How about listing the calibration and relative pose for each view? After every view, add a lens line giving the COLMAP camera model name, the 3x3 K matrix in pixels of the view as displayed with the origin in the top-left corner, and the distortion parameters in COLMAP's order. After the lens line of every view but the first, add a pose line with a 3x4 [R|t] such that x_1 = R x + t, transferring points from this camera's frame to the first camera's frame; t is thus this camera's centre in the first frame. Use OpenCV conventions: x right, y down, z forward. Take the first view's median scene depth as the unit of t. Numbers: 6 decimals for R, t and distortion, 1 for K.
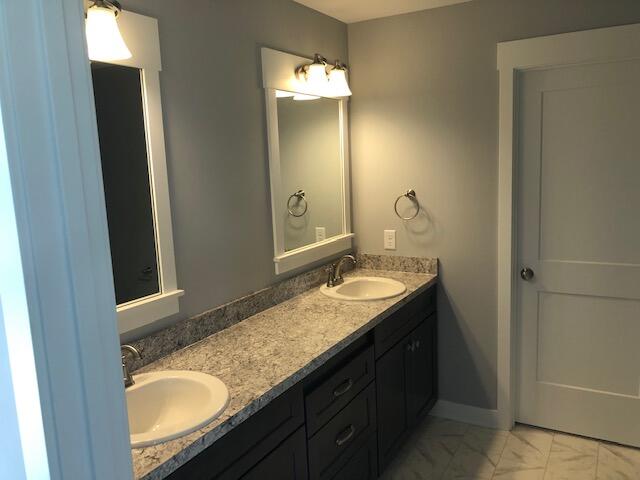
lens RADIAL K [[528.0, 0, 319.2], [0, 528.0, 241.2], [0, 0, 1]] dist [0.105897, 0.004239]
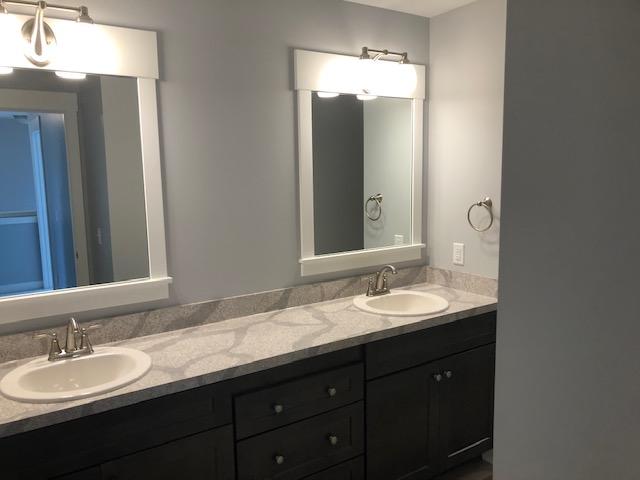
lens RADIAL K [[528.0, 0, 319.1], [0, 528.0, 237.9], [0, 0, 1]] dist [0.105897, 0.004239]
pose [[0.895965, 0.075256, -0.437702, 0.339012], [-0.083907, 0.996474, -0.000426, -0.009880], [0.436126, 0.037108, 0.899120, 0.104649]]
